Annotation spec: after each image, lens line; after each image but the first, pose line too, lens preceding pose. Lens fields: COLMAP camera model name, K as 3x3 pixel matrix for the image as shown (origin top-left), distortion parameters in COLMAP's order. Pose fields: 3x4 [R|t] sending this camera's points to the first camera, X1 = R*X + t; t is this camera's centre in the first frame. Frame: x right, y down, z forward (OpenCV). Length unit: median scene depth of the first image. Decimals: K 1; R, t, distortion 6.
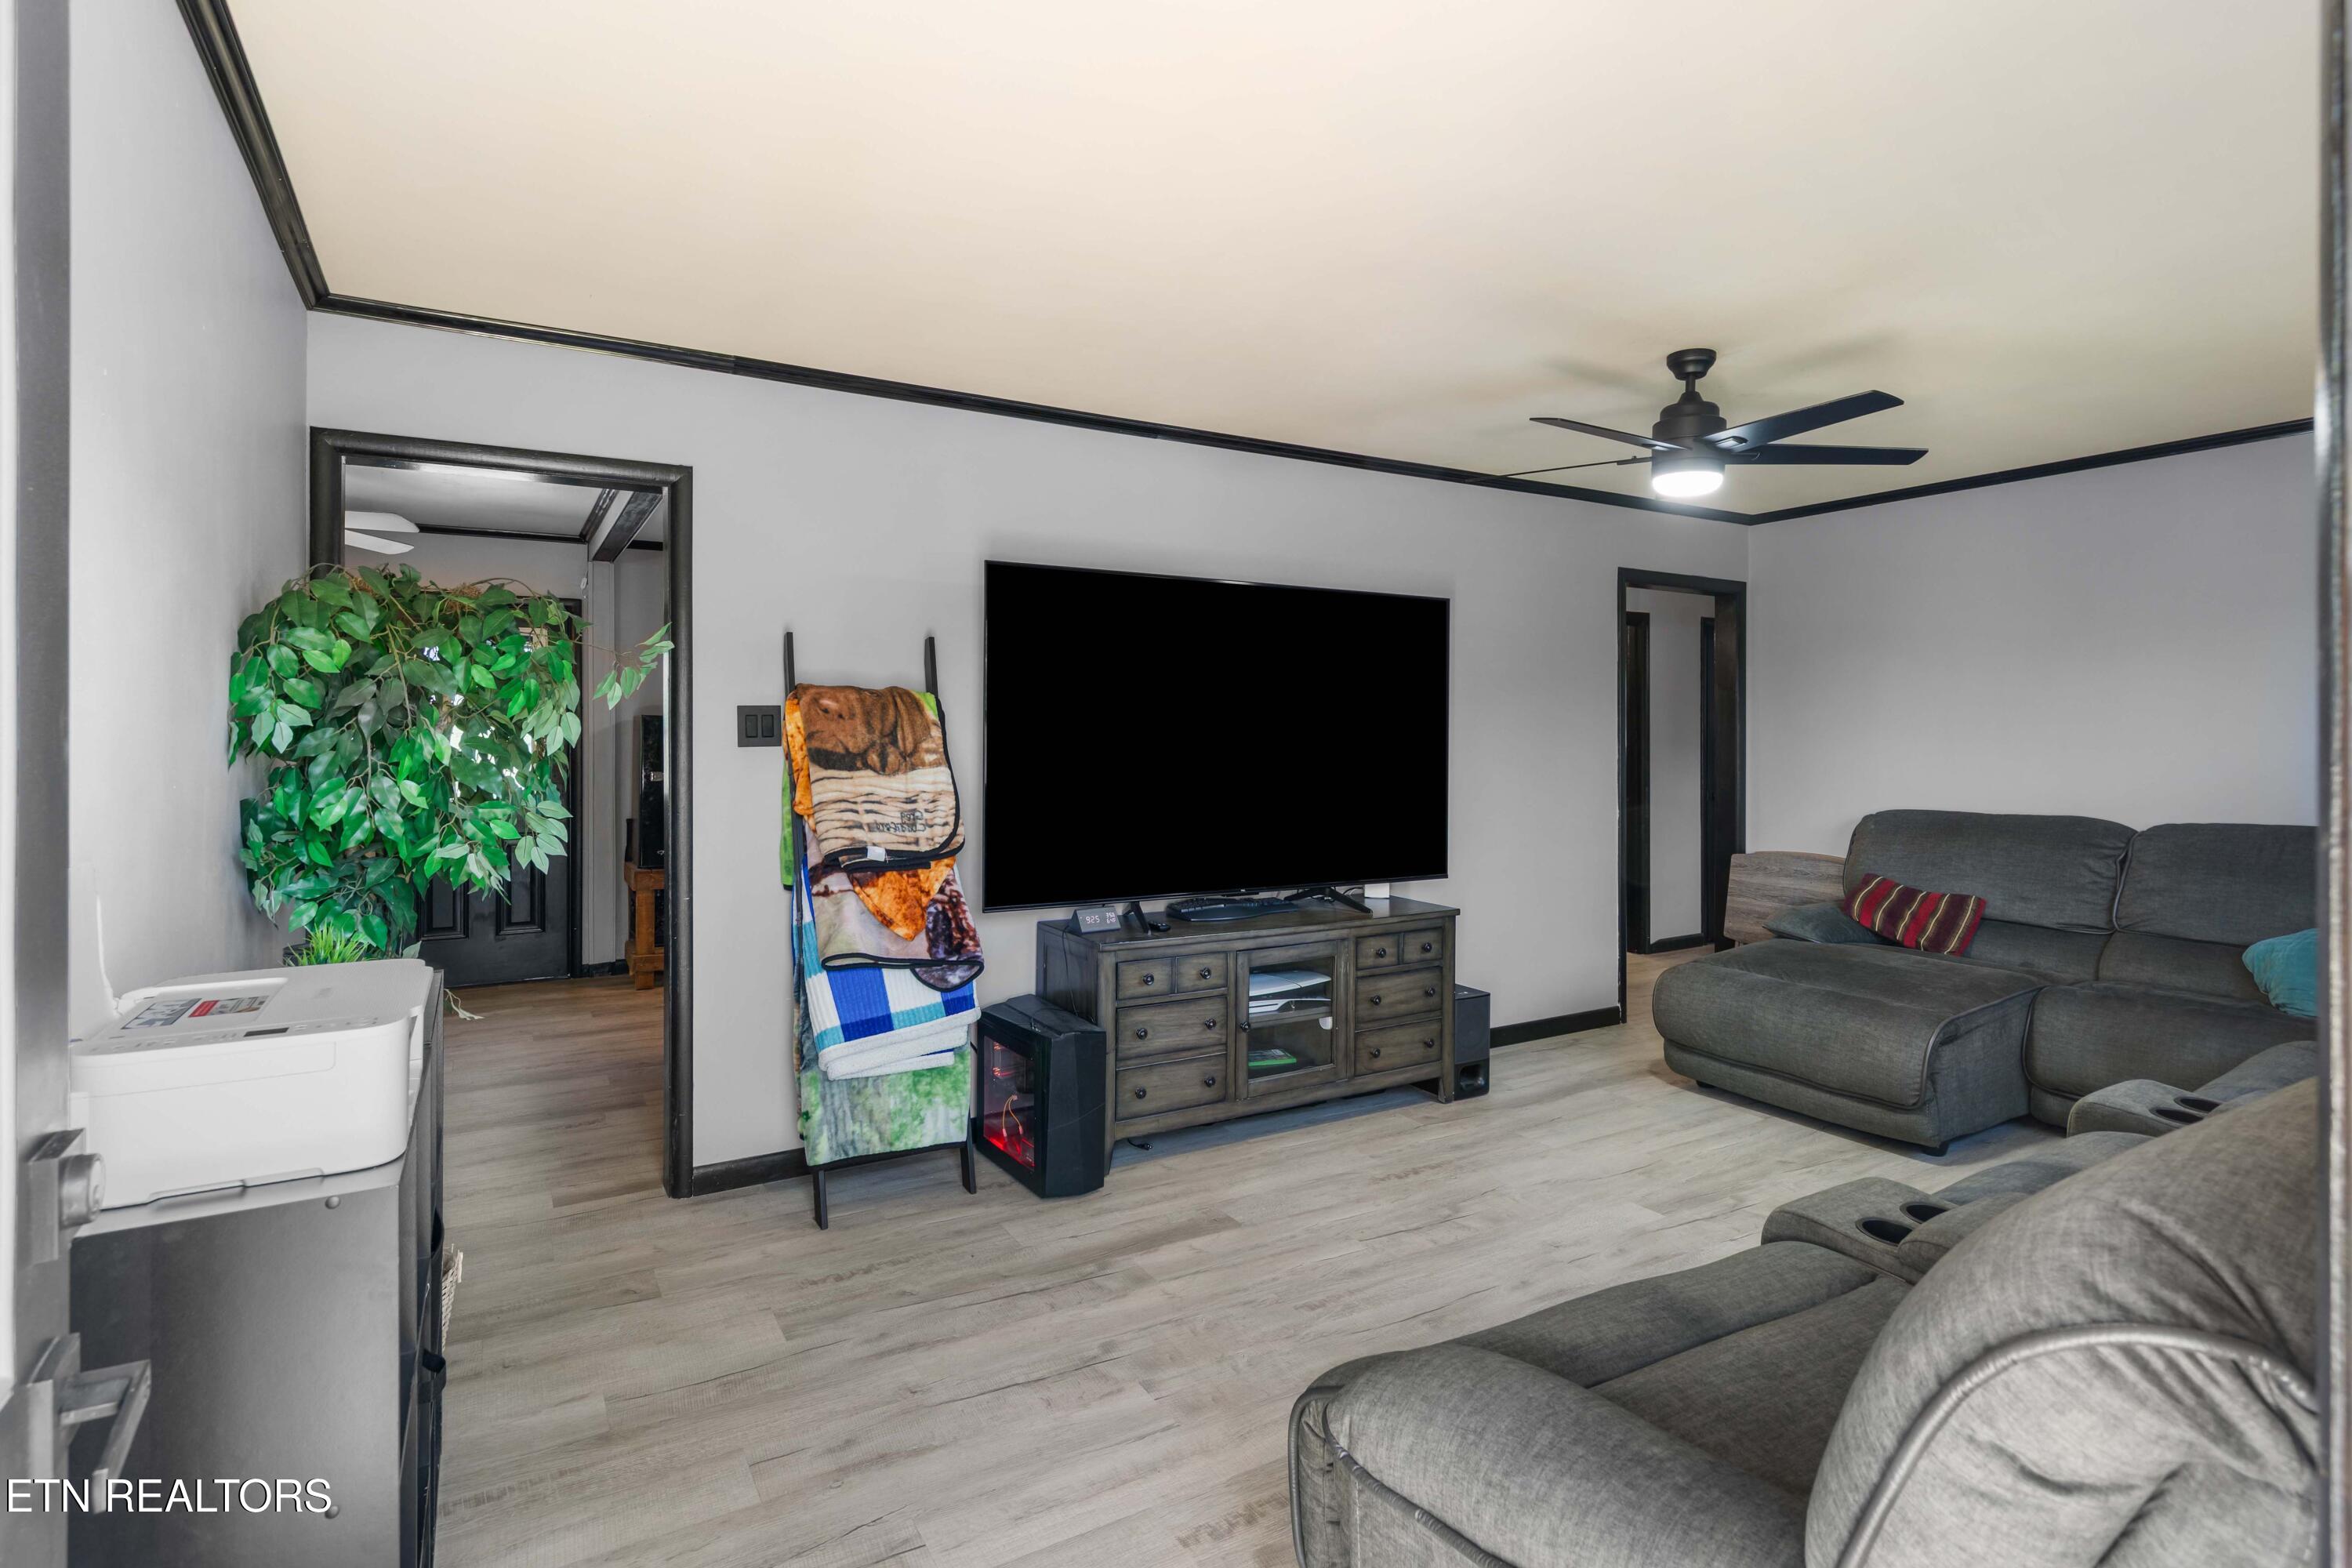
lens RADIAL K [[1179.1, 0, 1178.7], [0, 1179.1, 739.6], [0, 0, 1]] dist [0.009363, -0.001867]
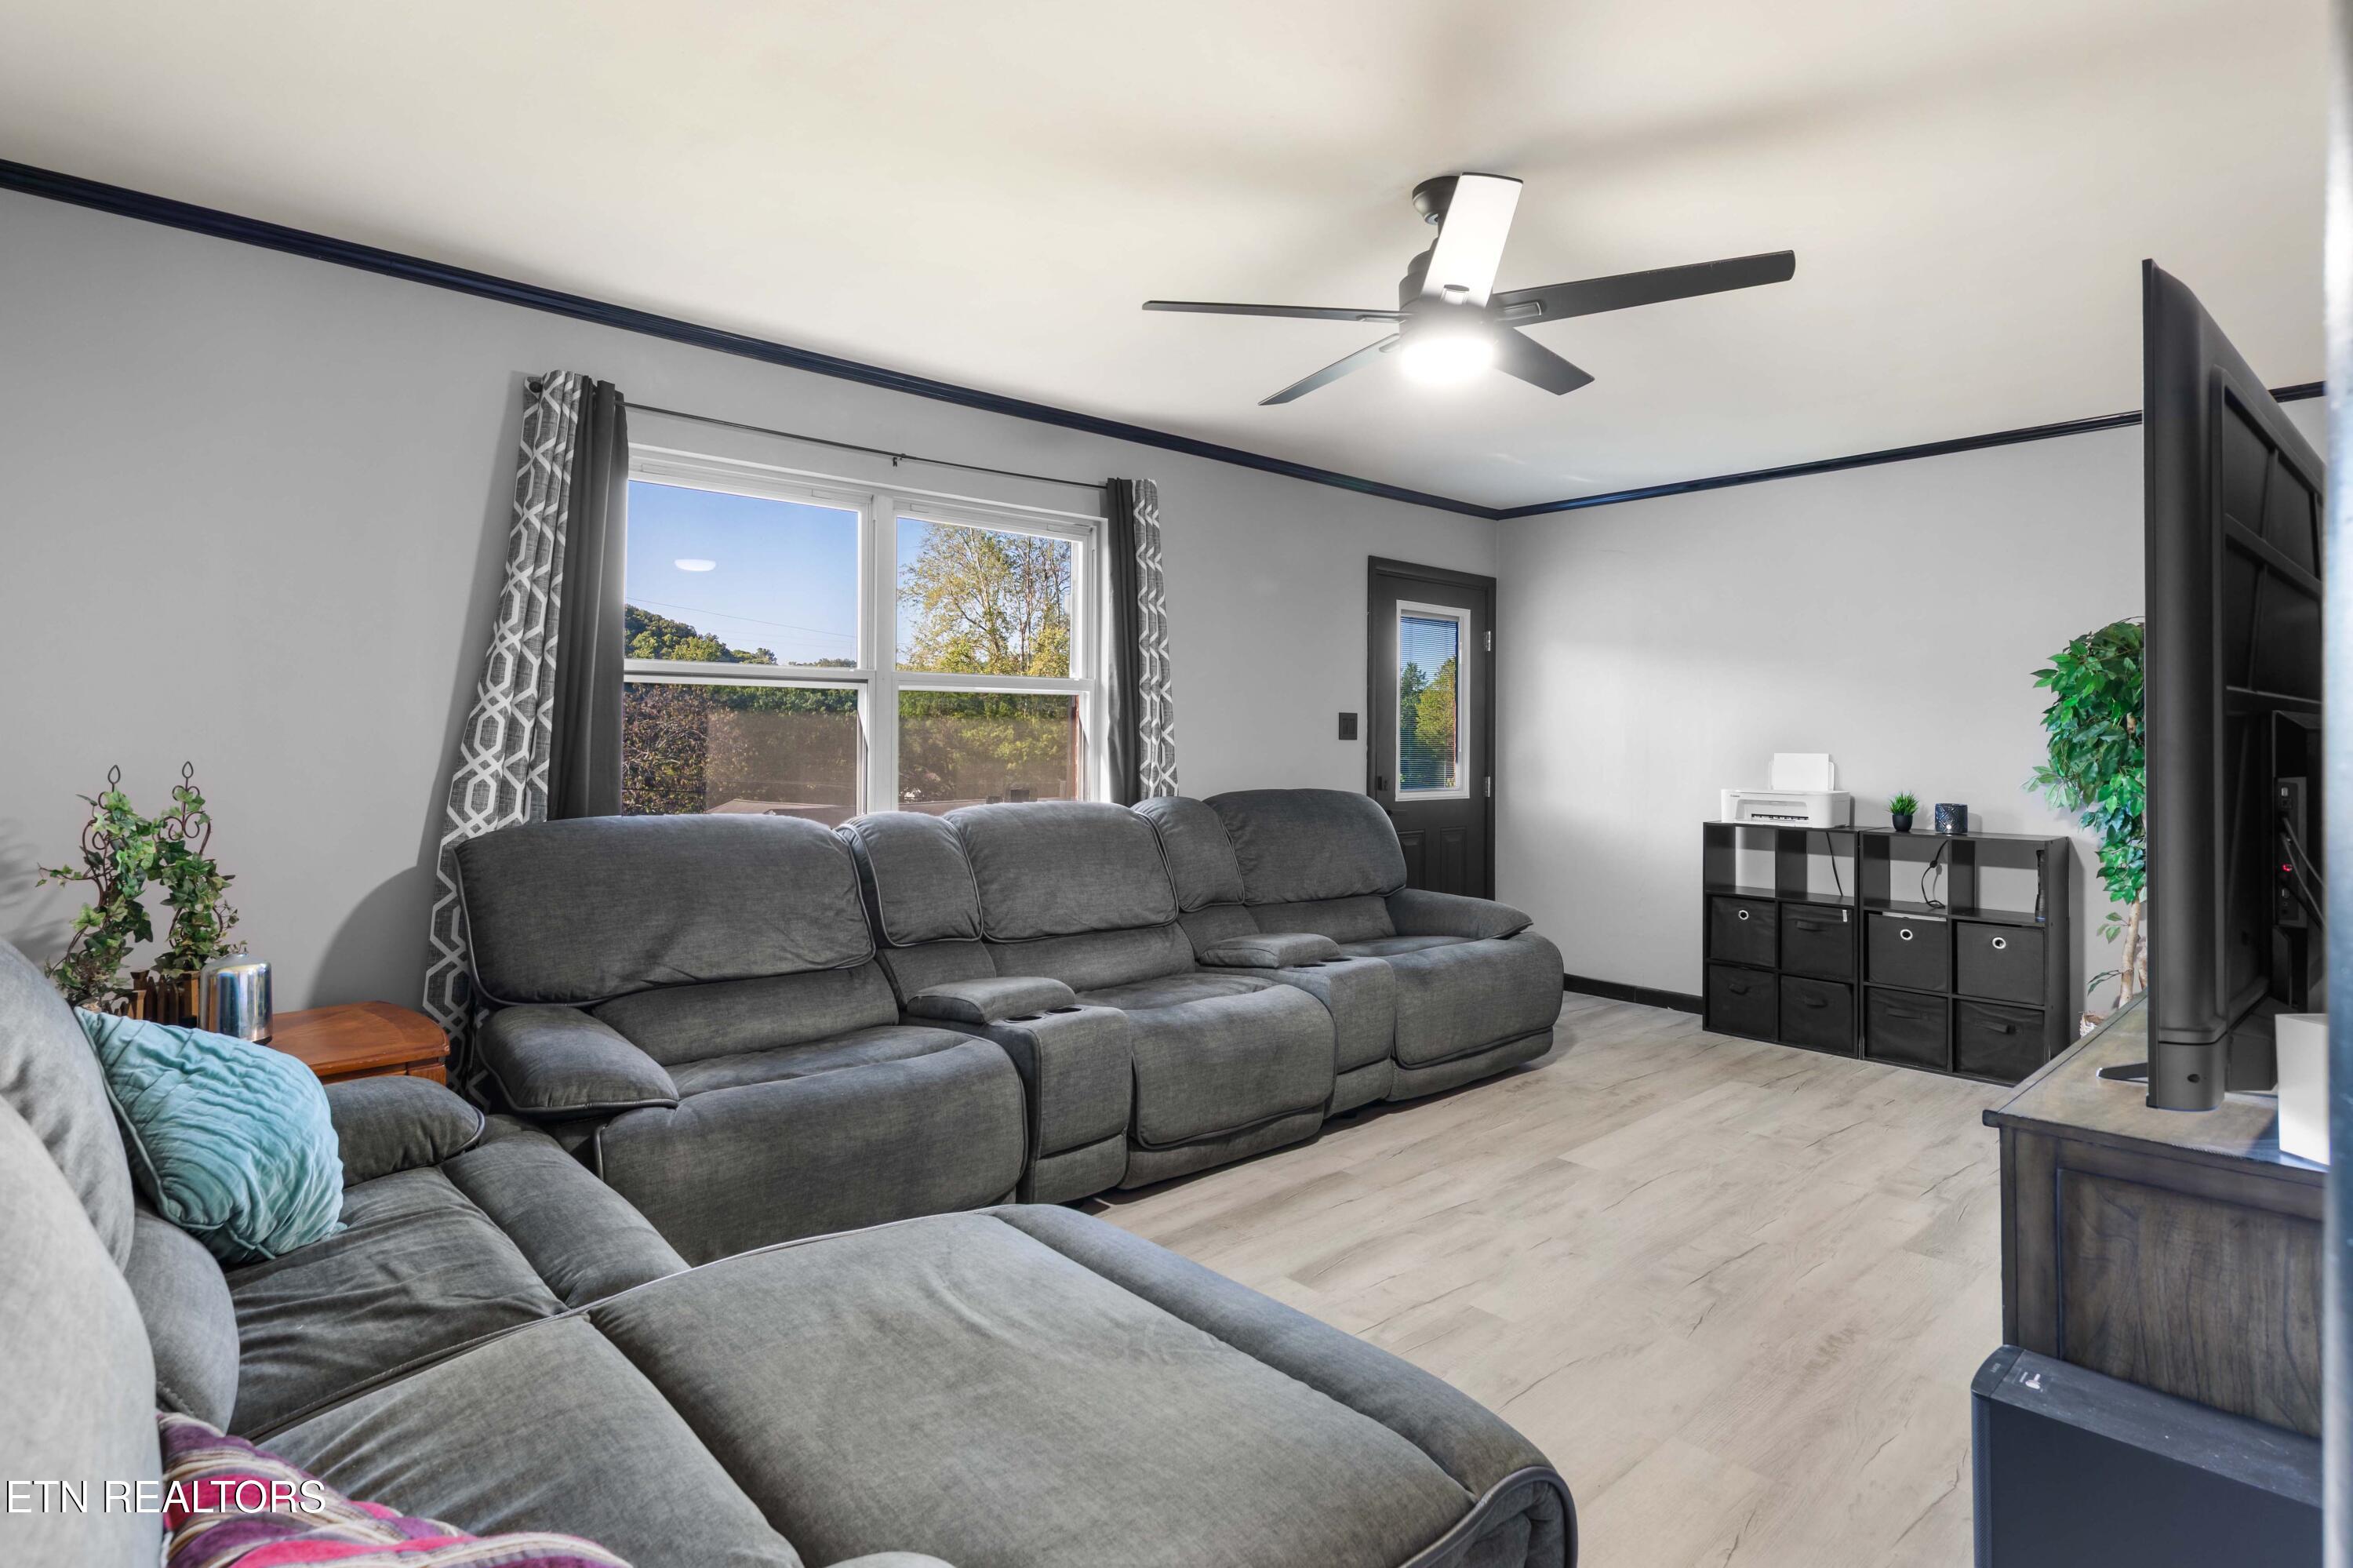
lens RADIAL K [[1179.6, 0, 1185.4], [0, 1179.6, 738.5], [0, 0, 1]] dist [0.009363, -0.001867]
pose [[-0.976488, -0.003588, -0.215542, 0.752546], [-0.004970, 0.999970, 0.005871, 0.019982], [0.215515, 0.006804, -0.976477, 1.693729]]
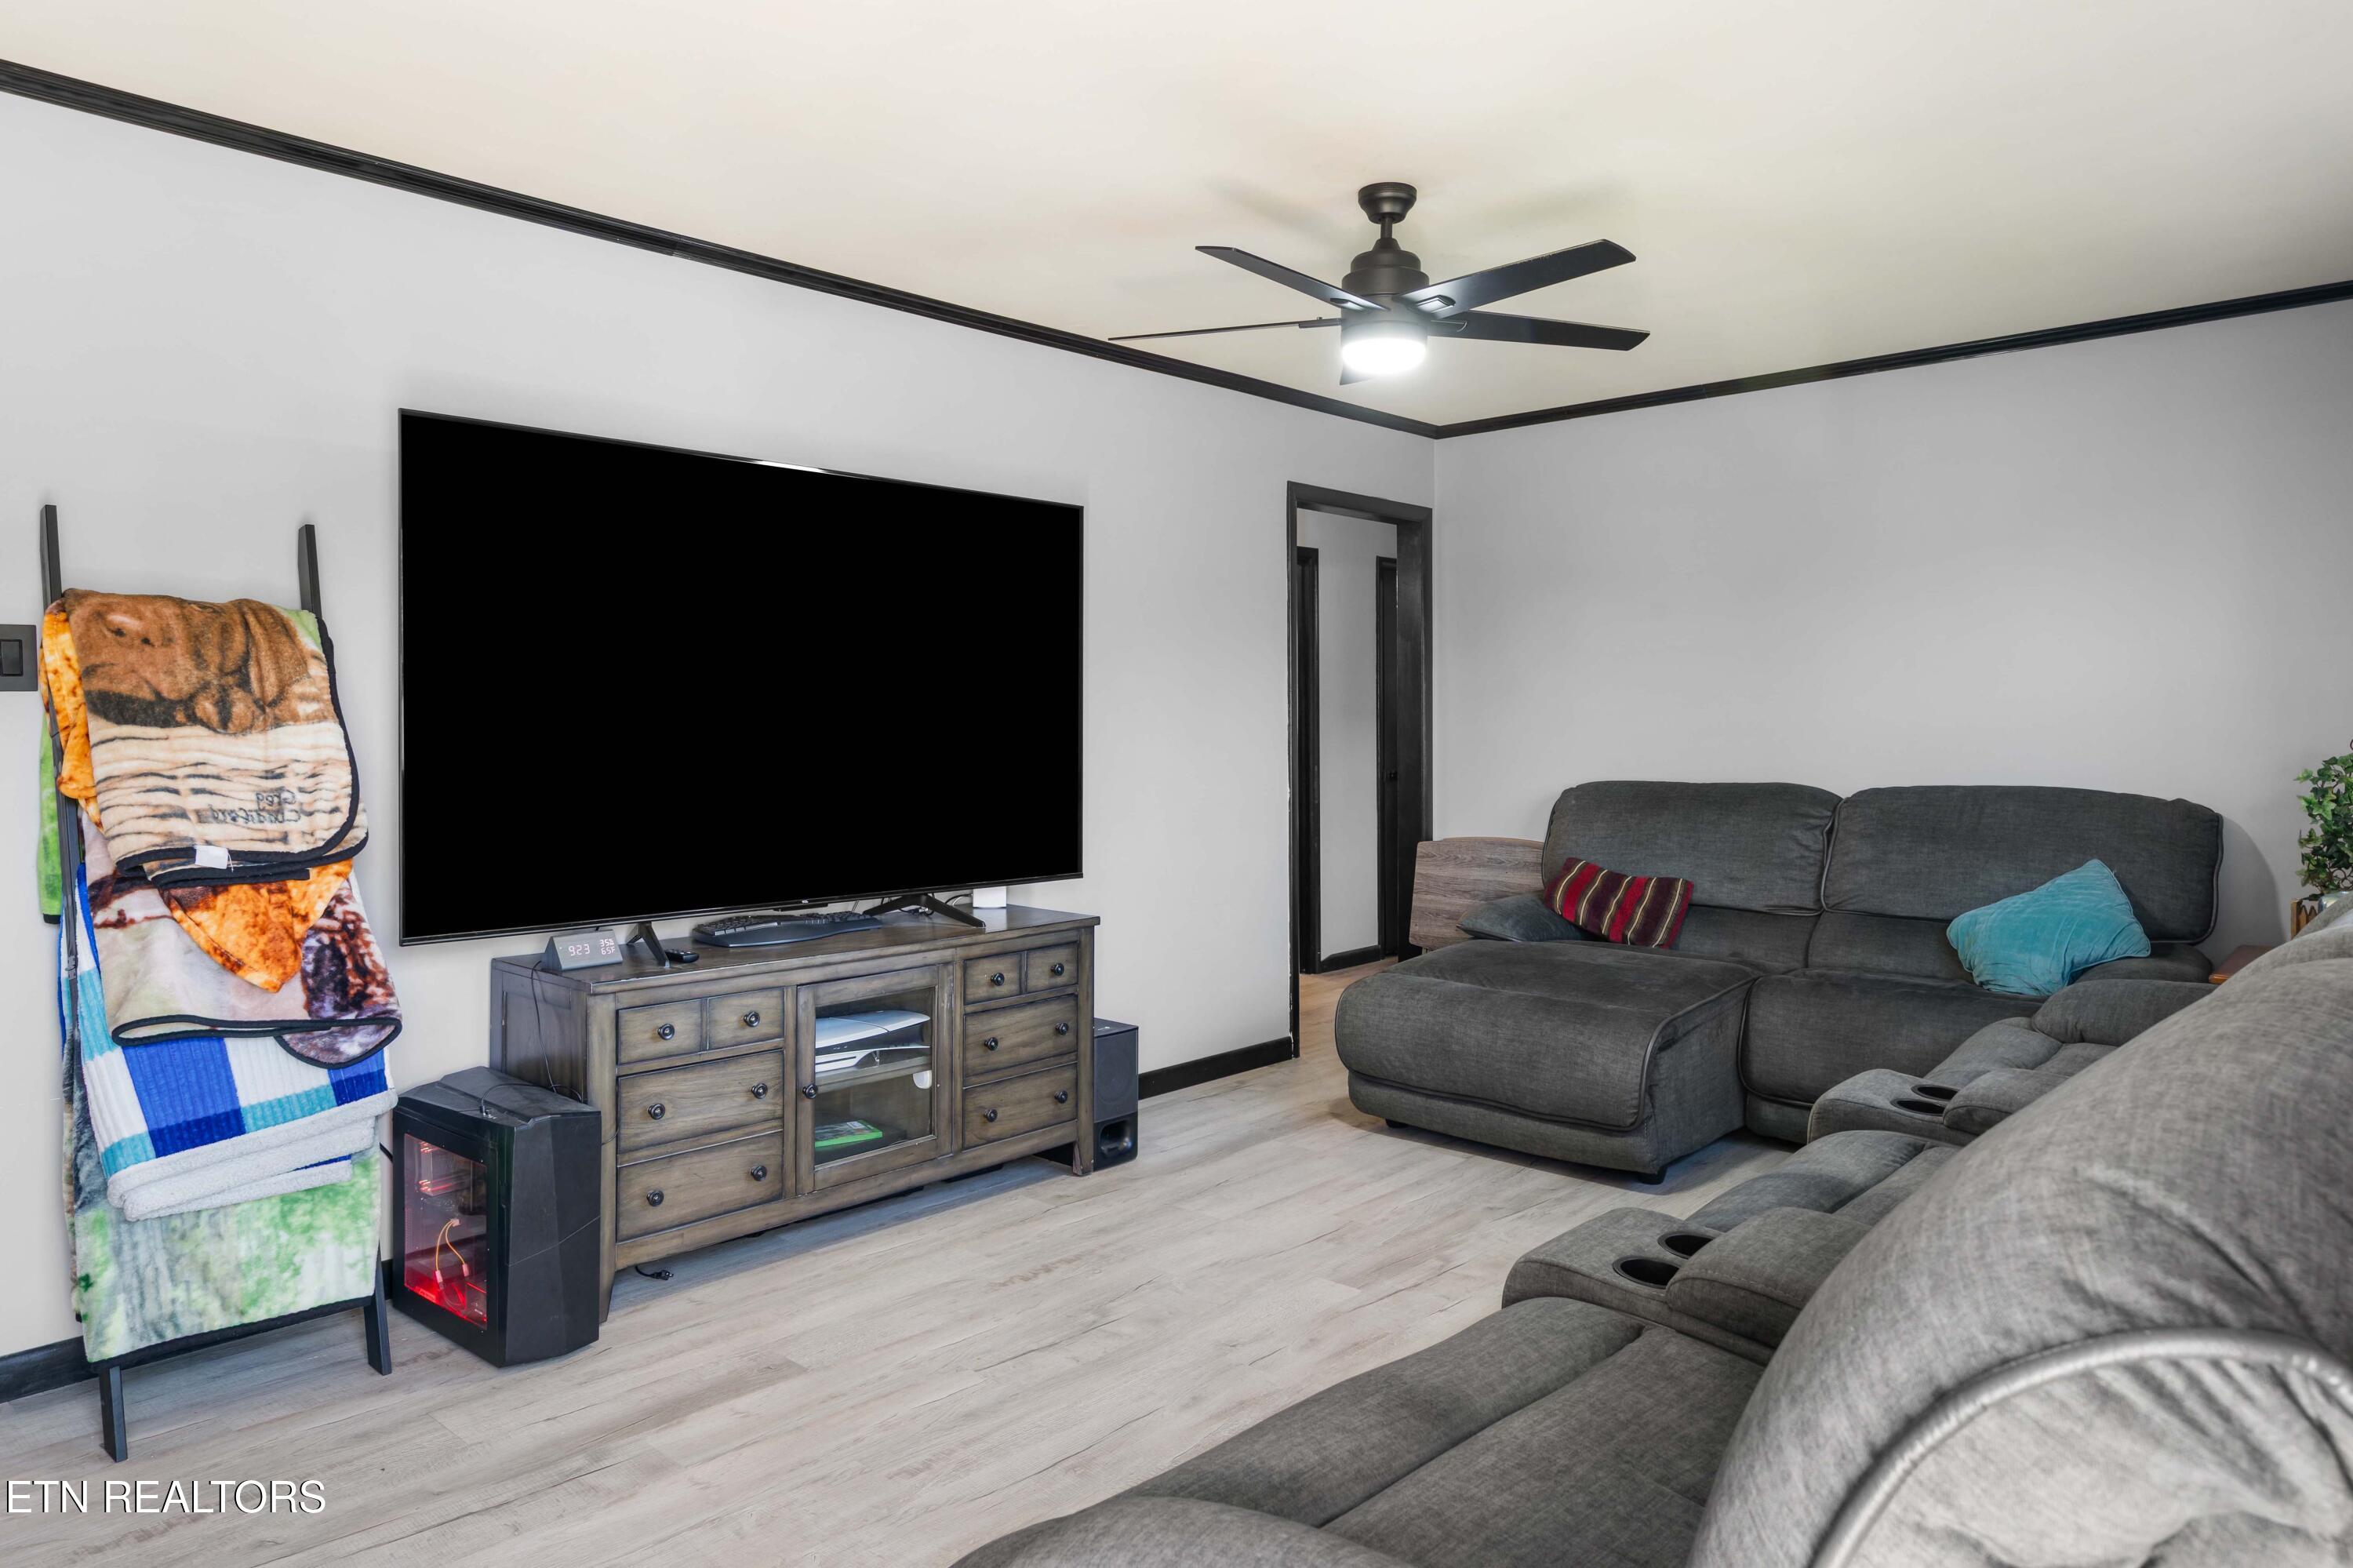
lens RADIAL K [[1530.3, 0, 1157.9], [0, 1530.3, 738.6], [0, 0, 1]] dist [0.008139, -0.001203]
pose [[0.959187, -0.007217, 0.282681, -0.002024], [0.005583, 0.999963, 0.006583, 0.029833], [-0.282718, -0.004736, 0.959191, 0.066231]]
